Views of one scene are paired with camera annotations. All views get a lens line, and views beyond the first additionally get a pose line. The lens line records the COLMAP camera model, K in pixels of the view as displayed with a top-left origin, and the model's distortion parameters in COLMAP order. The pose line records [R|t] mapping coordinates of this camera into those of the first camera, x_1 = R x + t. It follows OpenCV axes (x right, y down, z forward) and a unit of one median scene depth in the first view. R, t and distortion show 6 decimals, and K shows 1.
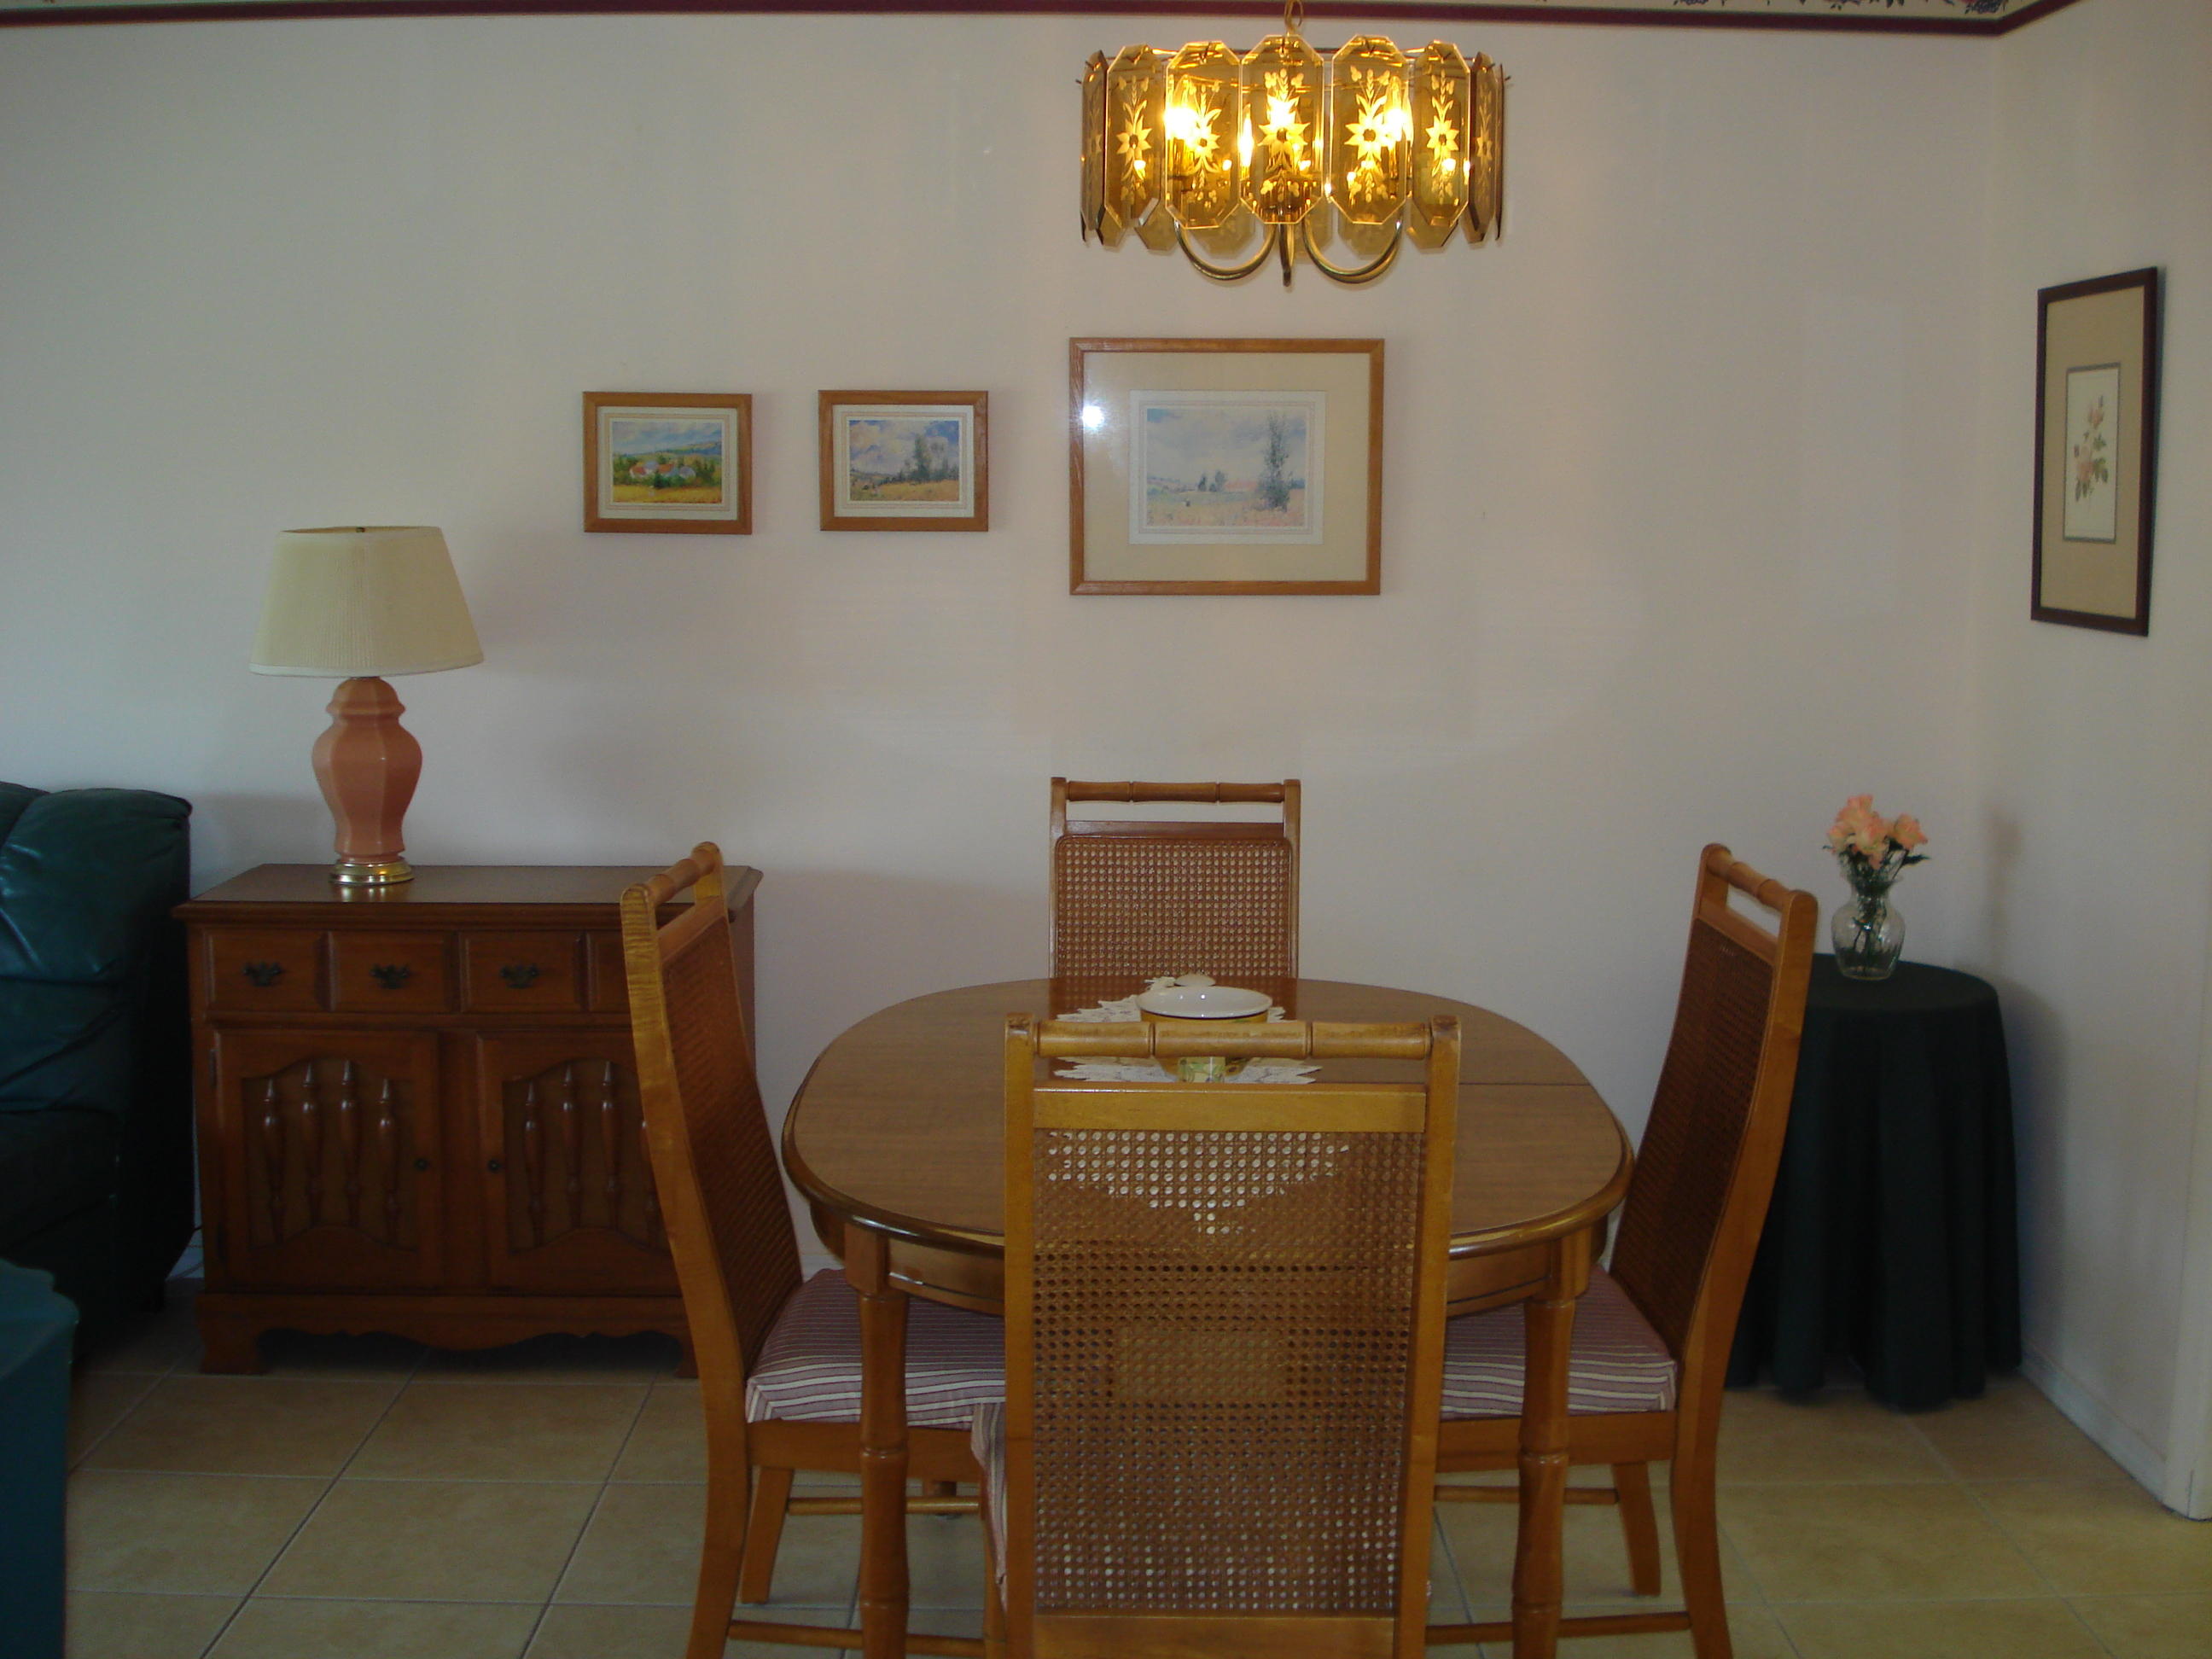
lens RADIAL K [[2466.7, 0, 1089.1], [0, 2466.7, 829.7], [0, 0, 1]] dist [-0.084682, -0.081126]
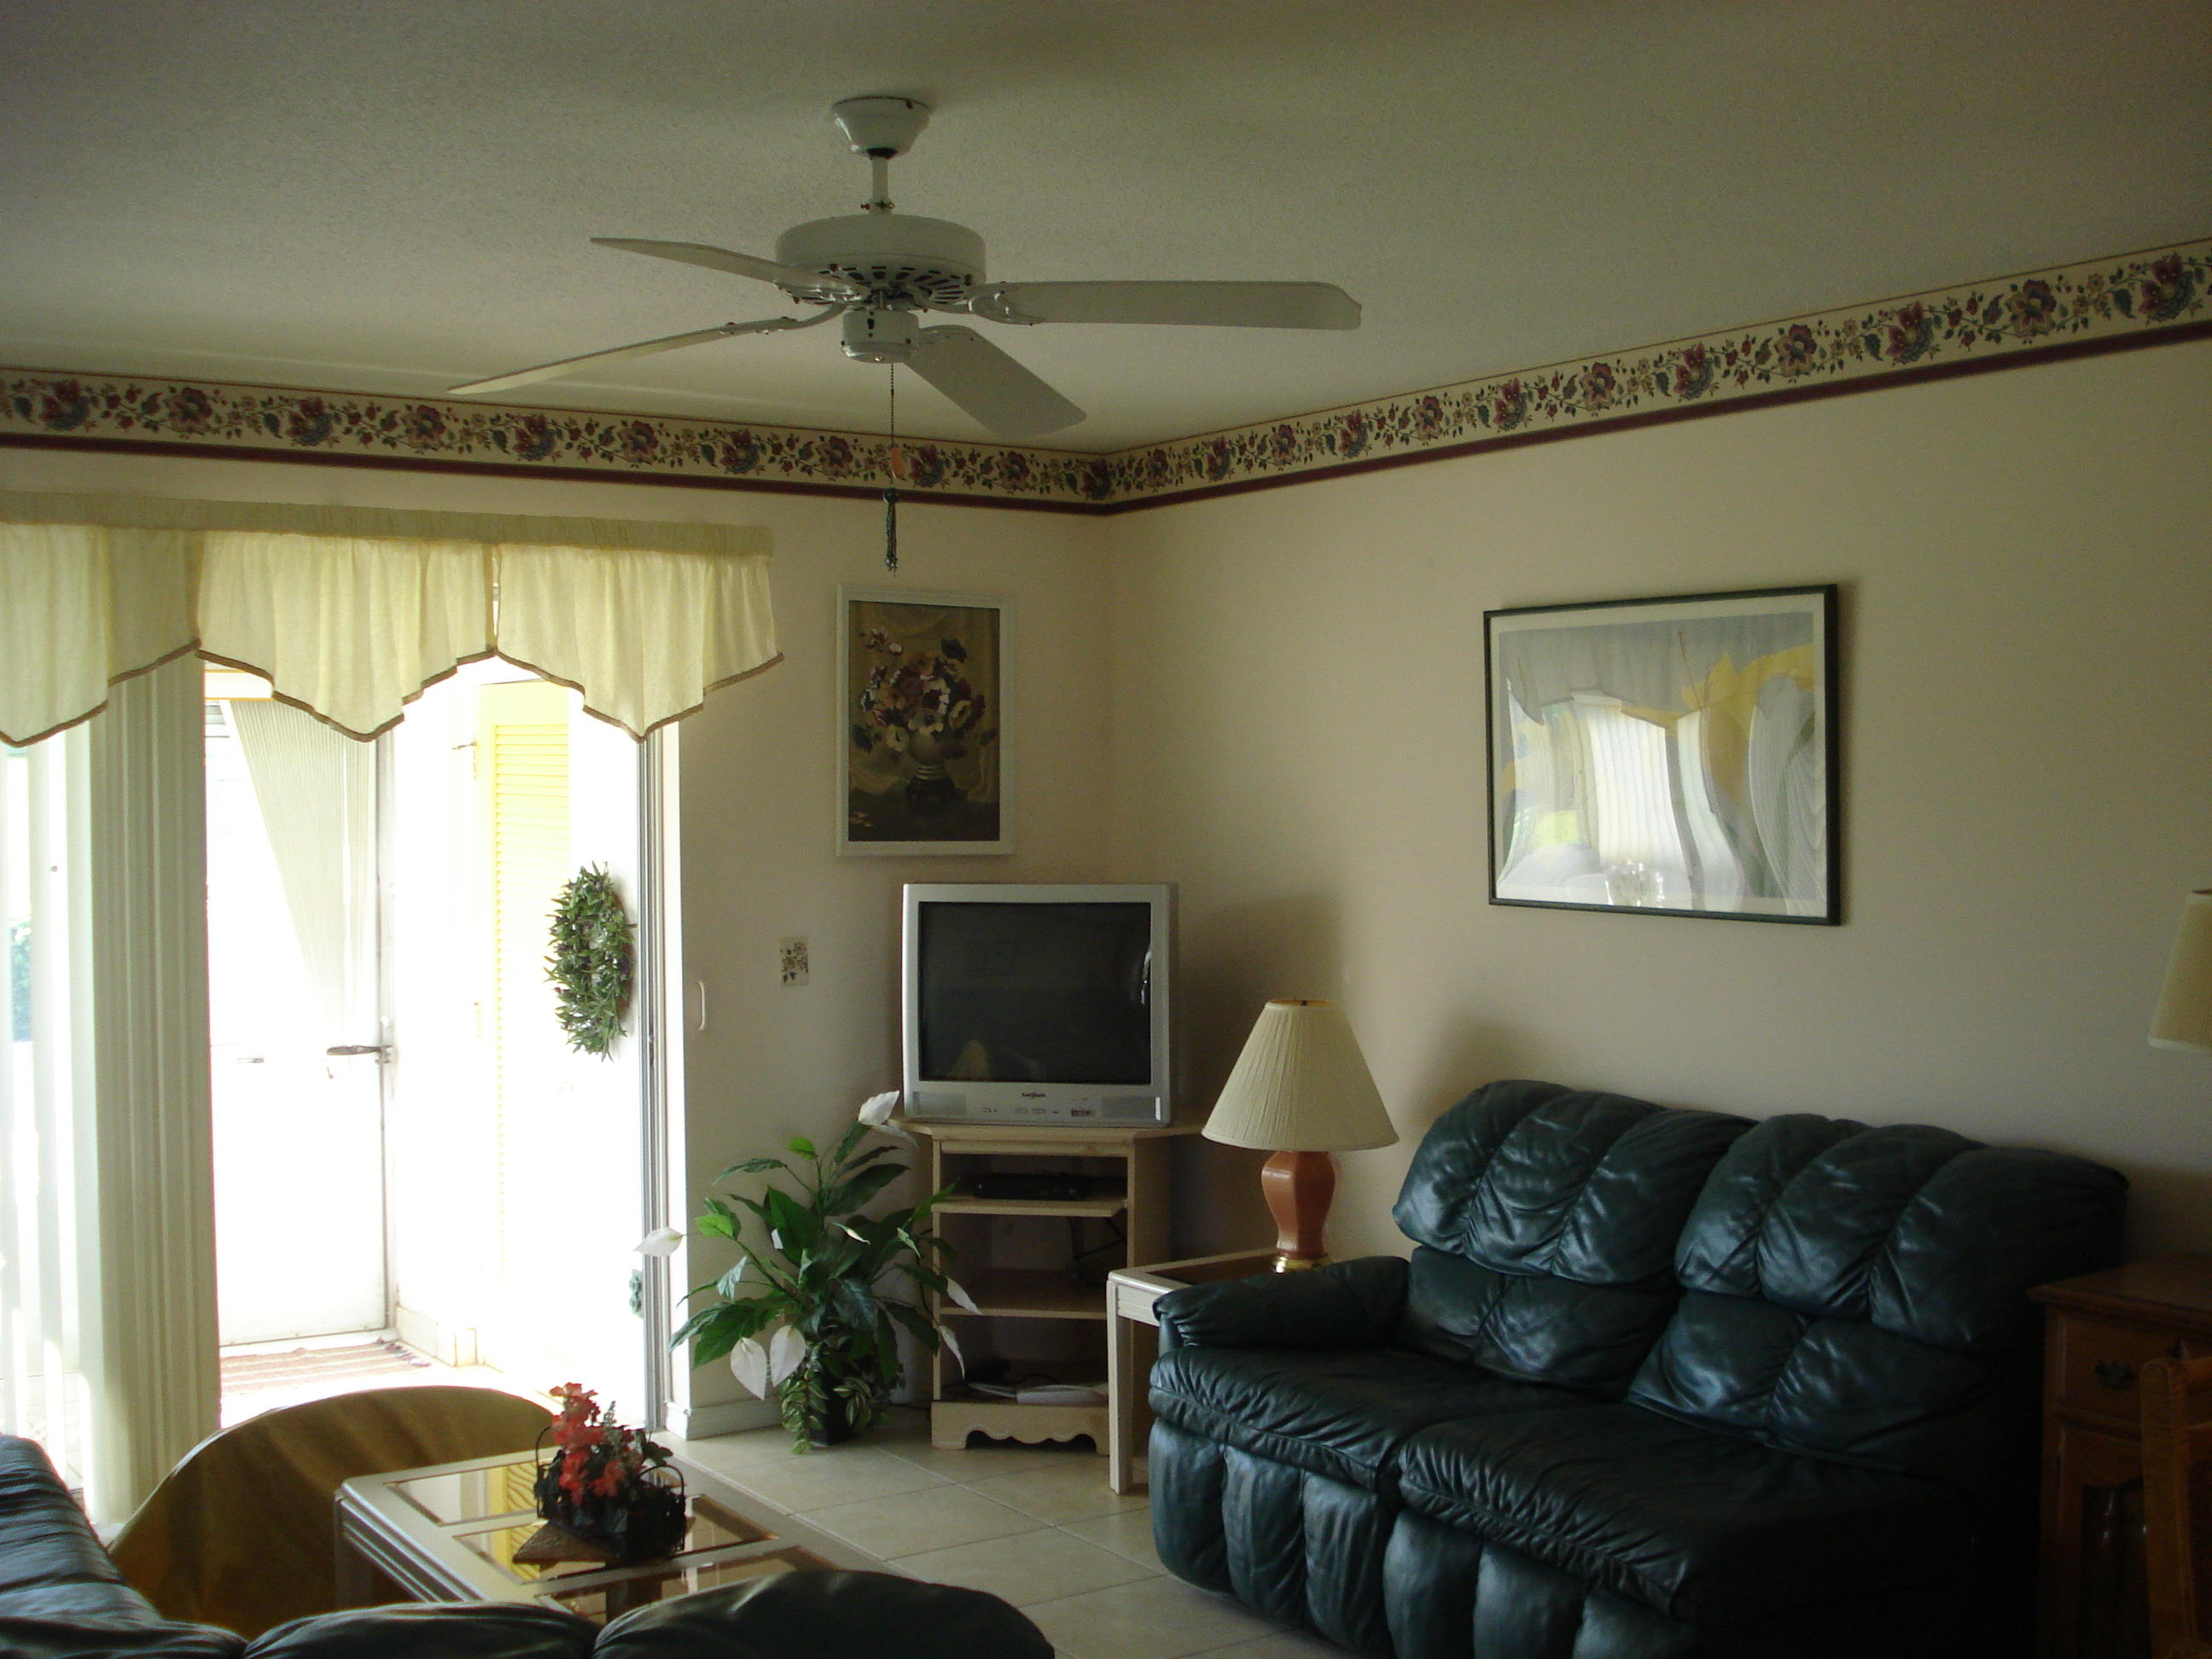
lens RADIAL K [[2466.7, 0, 1089.1], [0, 2466.7, 829.7], [0, 0, 1]] dist [-0.084682, -0.081126]
pose [[0.560692, 0.007982, -0.827986, 0.185832], [-0.110533, 0.991726, -0.065290, -0.040795], [0.820614, 0.128127, 0.556935, 0.157027]]
